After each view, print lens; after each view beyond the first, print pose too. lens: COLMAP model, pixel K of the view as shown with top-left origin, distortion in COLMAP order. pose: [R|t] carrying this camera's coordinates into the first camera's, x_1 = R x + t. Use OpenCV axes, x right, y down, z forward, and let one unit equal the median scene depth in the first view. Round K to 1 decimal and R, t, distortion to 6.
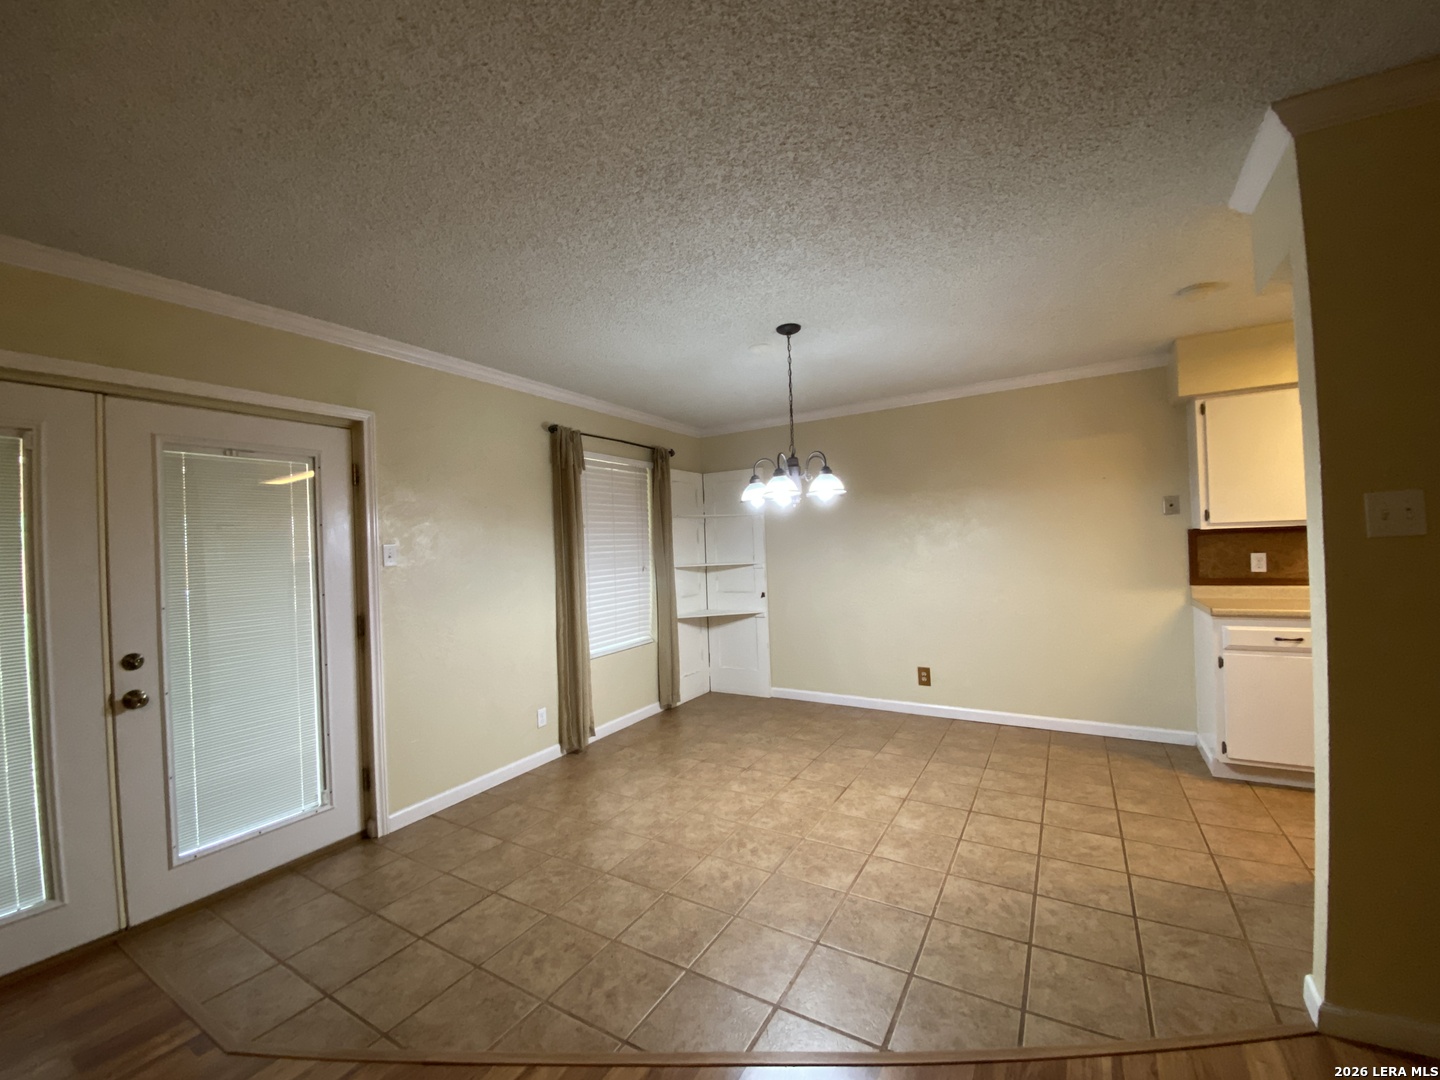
lens RADIAL K [[595.4, 0, 720.0], [0, 595.4, 540.0], [0, 0, 1]] dist [0.002462, -0.016353]
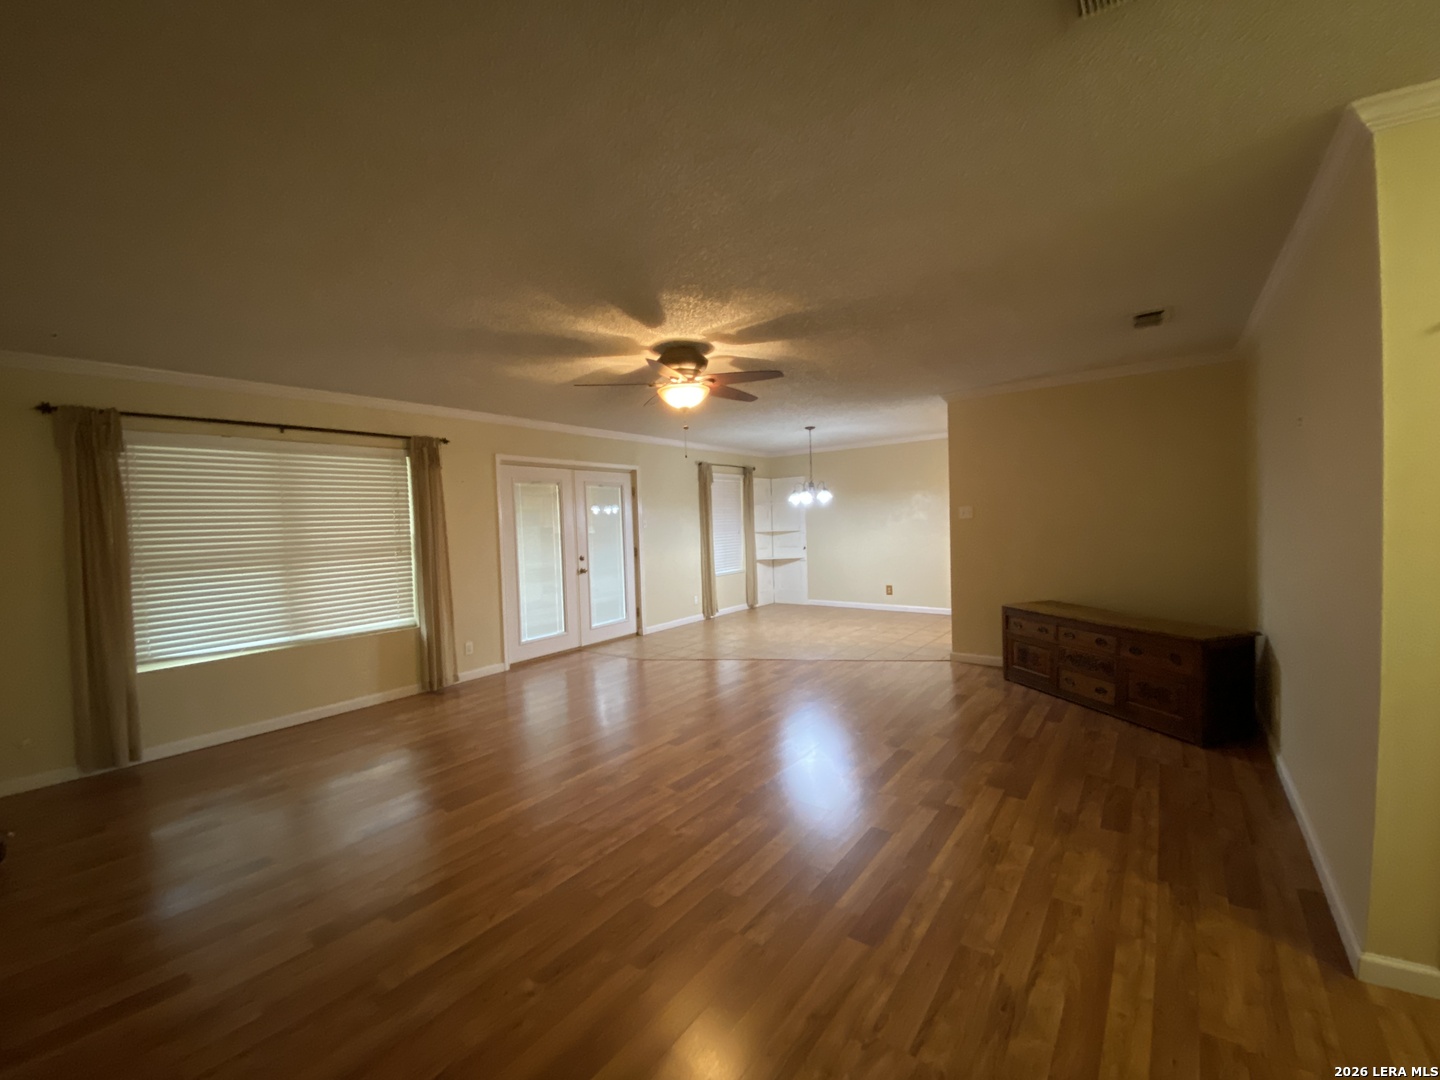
lens RADIAL K [[595.4, 0, 720.0], [0, 595.4, 540.0], [0, 0, 1]] dist [0.002462, -0.016353]
pose [[0.994582, 0.006807, -0.103734, 0.006154], [-0.002263, 0.999035, 0.043858, -0.009475], [0.103932, -0.043386, 0.993638, -0.867170]]
